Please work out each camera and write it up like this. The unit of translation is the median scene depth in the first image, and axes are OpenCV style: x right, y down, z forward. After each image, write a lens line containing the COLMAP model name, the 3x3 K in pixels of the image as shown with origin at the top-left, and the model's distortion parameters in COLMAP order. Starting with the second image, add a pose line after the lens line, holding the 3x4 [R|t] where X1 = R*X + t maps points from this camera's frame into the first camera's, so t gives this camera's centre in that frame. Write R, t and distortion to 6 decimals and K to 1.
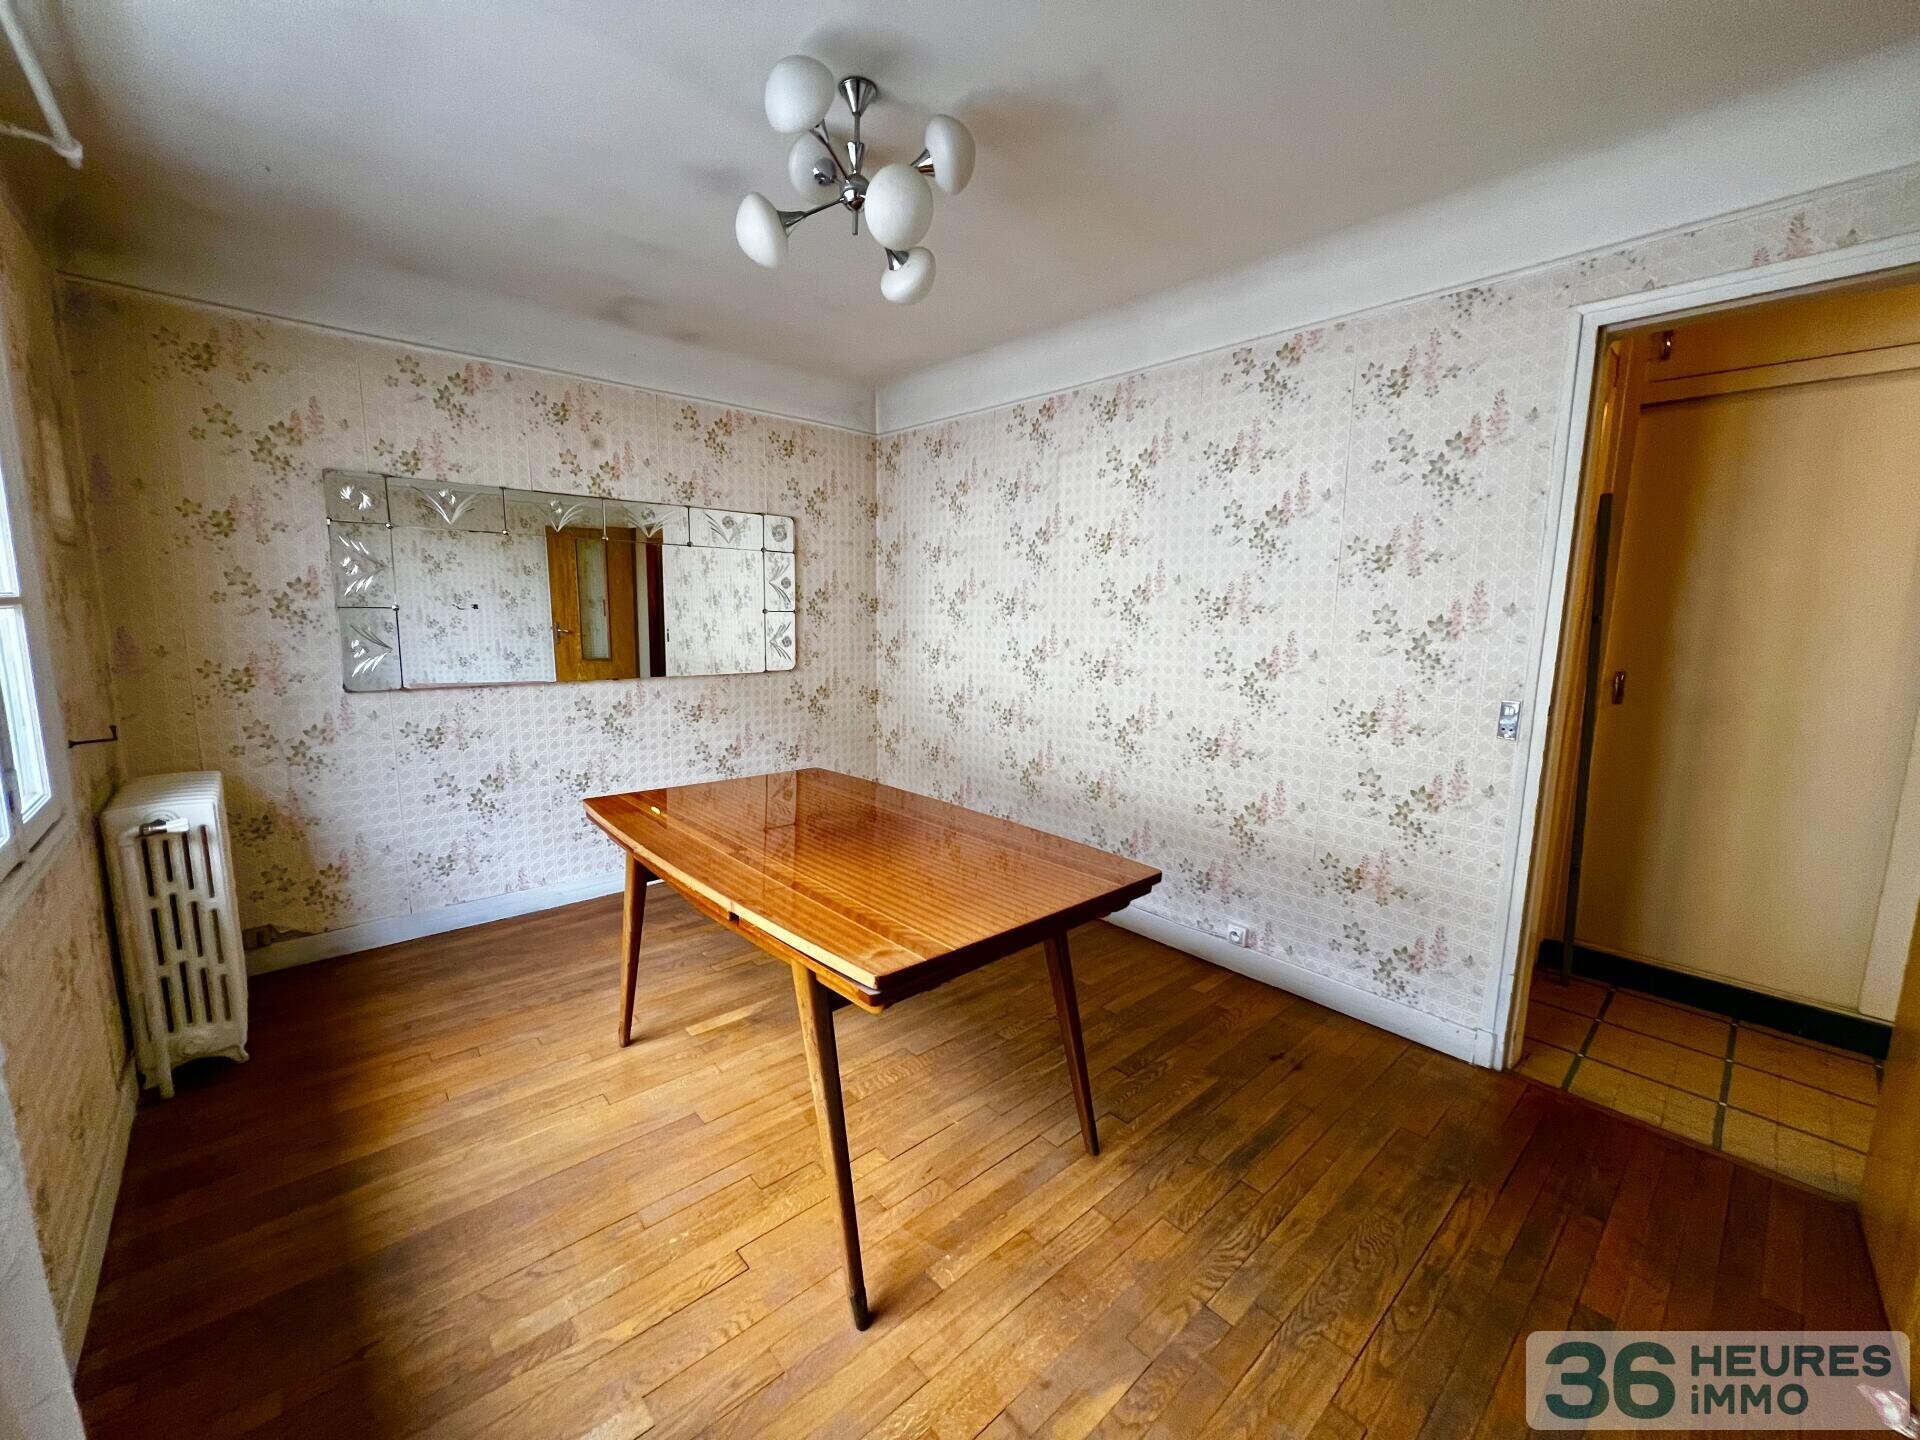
lens RADIAL K [[762.1, 0, 952.4], [0, 762.1, 709.9], [0, 0, 1]] dist [-0.009249, -0.000817]
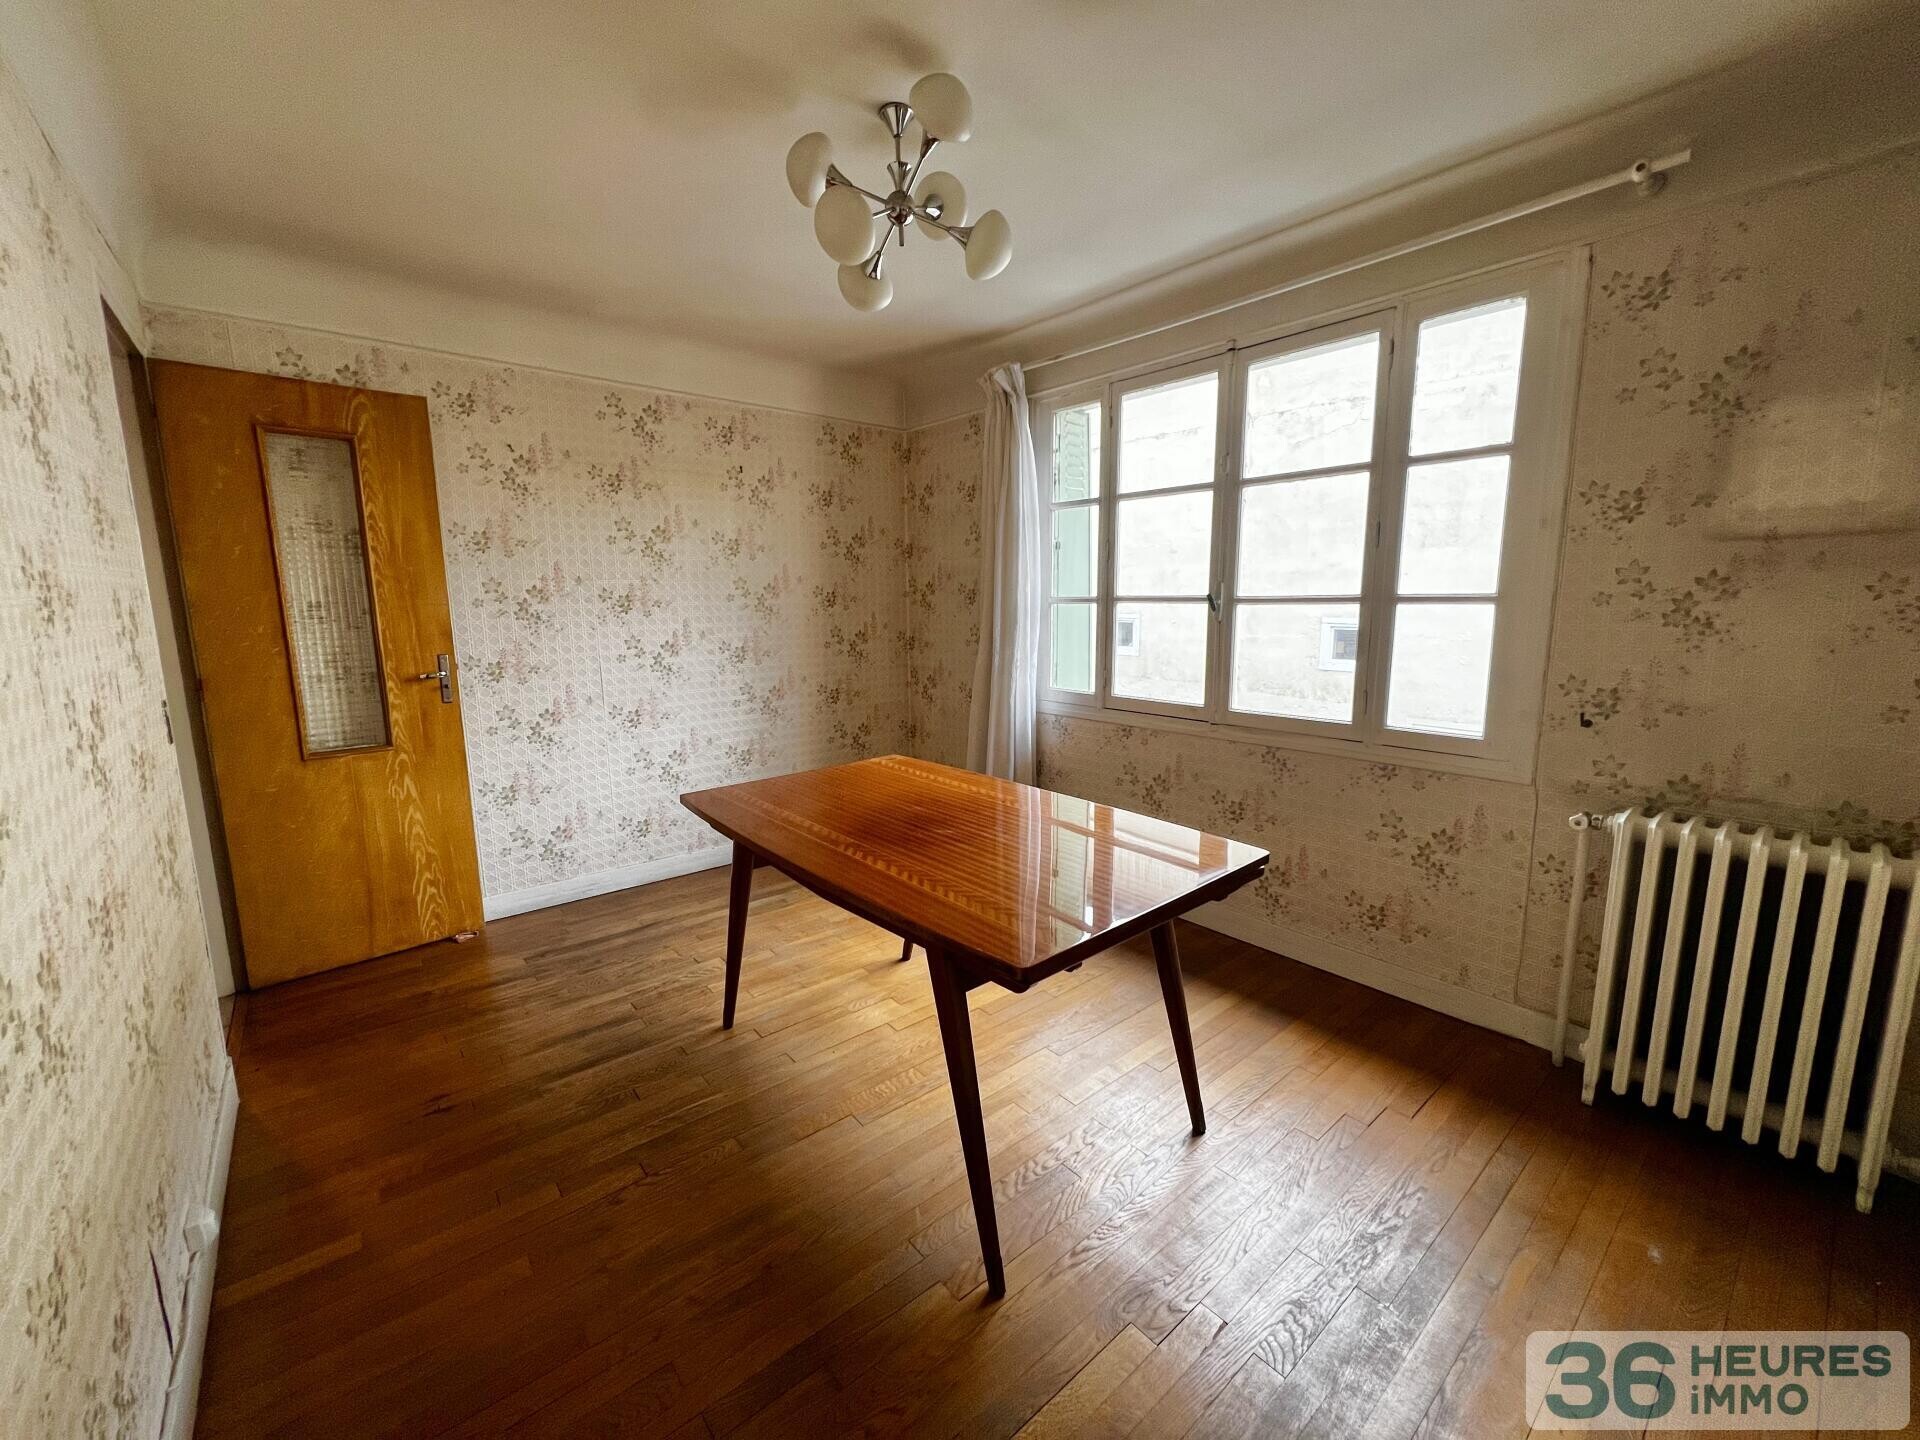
lens RADIAL K [[762.1, 0, 955.9], [0, 762.1, 717.1], [0, 0, 1]] dist [-0.009249, -0.000817]
pose [[-0.998787, -0.032427, 0.037053, -0.130671], [-0.020979, 0.961054, 0.275564, -0.137994], [-0.044545, 0.274452, -0.960568, 1.135810]]
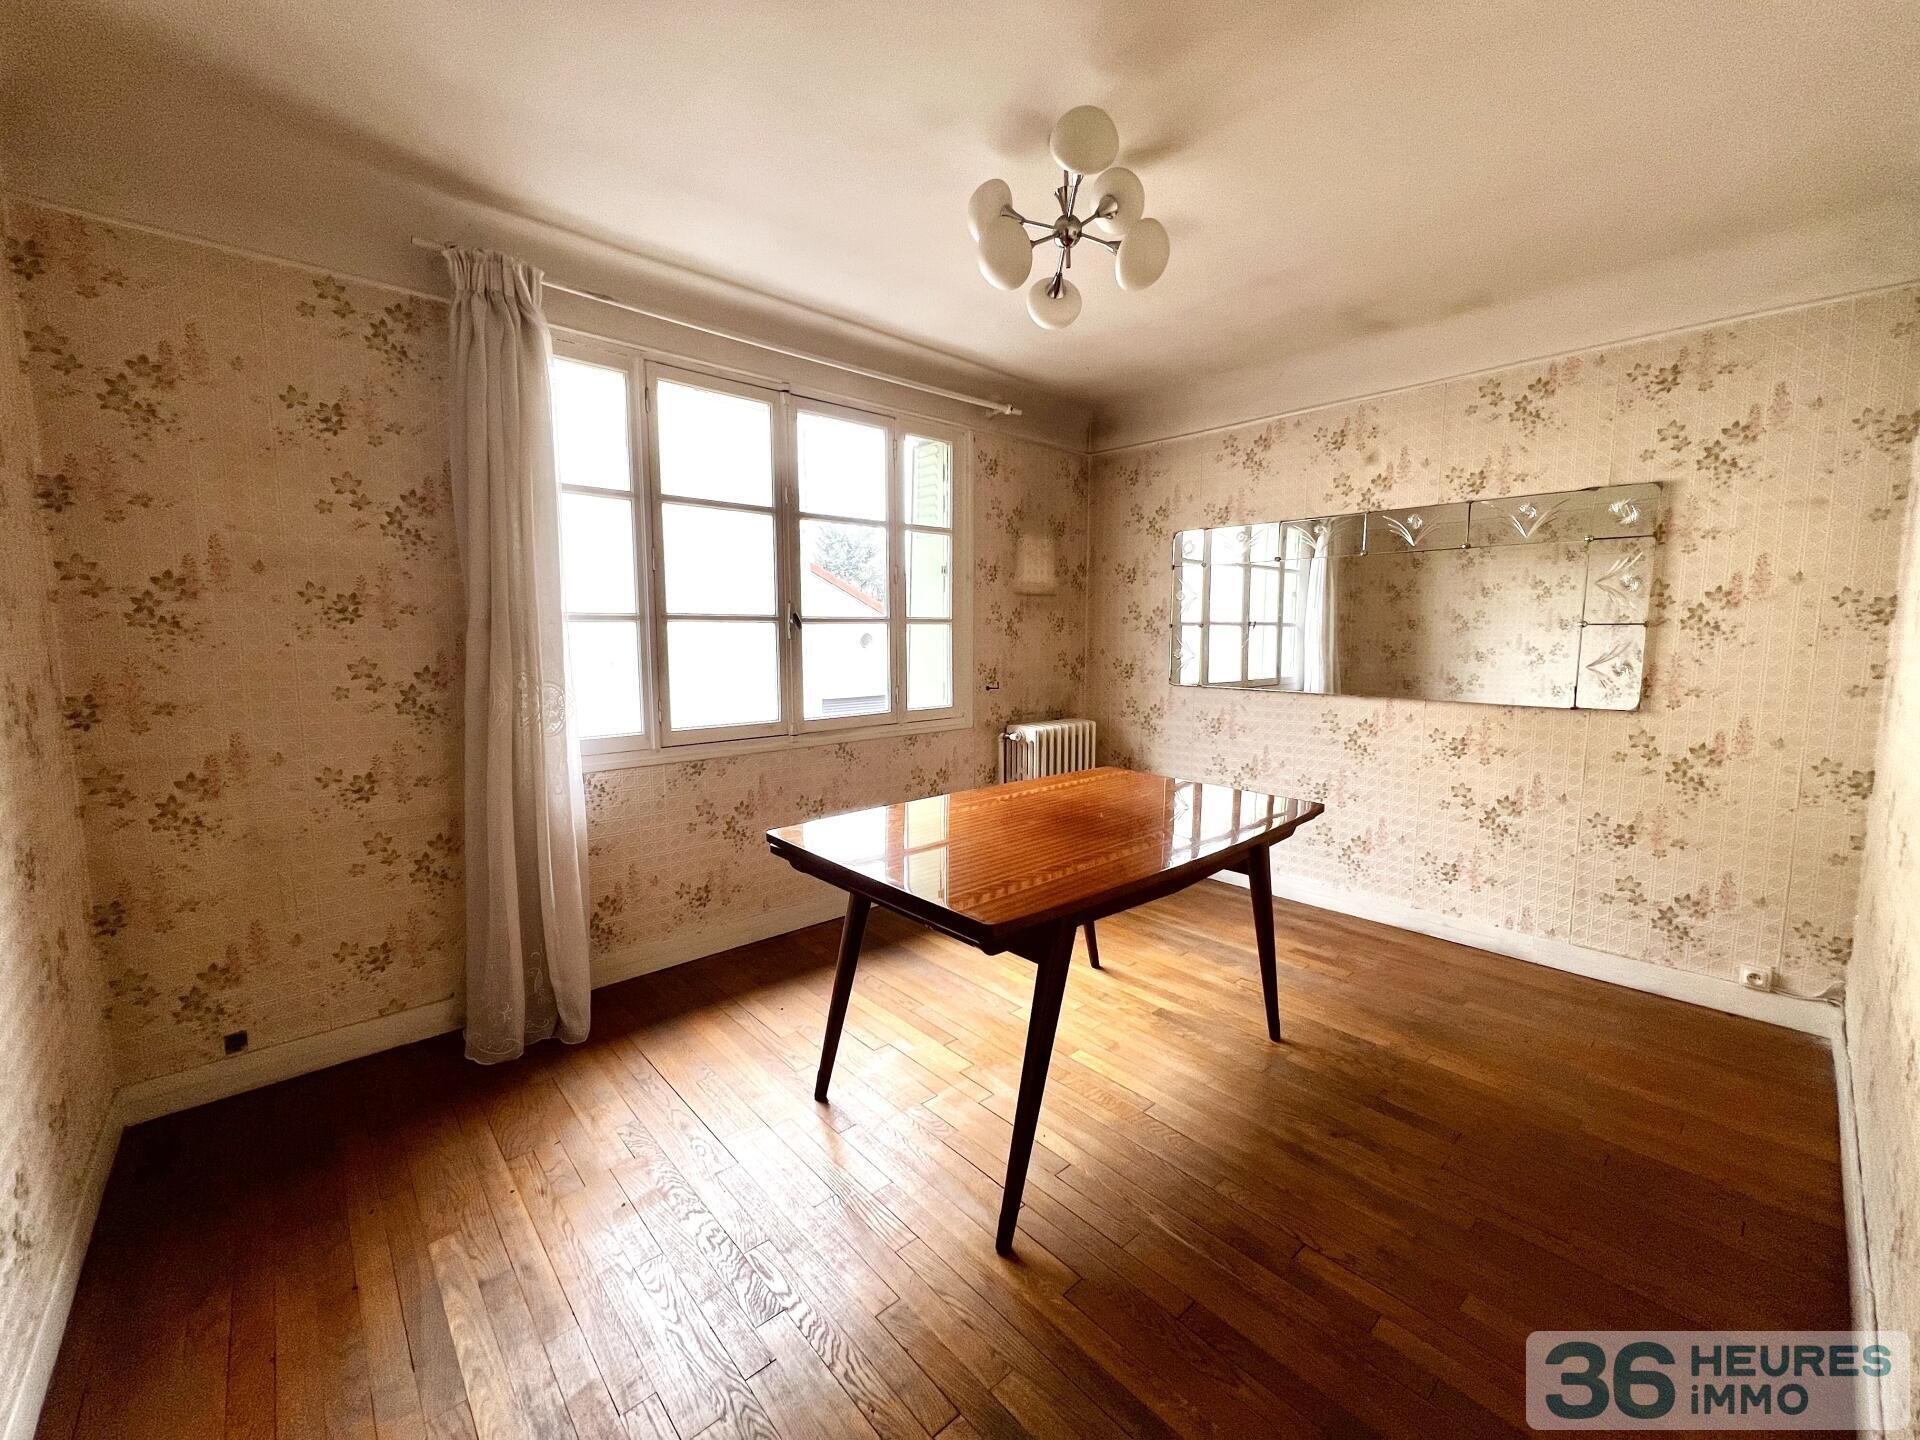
lens RADIAL K [[762.1, 0, 950.4], [0, 762.1, 707.0], [0, 0, 1]] dist [-0.009249, -0.000817]
pose [[-0.009701, 0.080503, -0.996707, 0.529102], [-0.136907, 0.987261, 0.081073, -0.032720], [0.990536, 0.137243, 0.001444, 0.474187]]
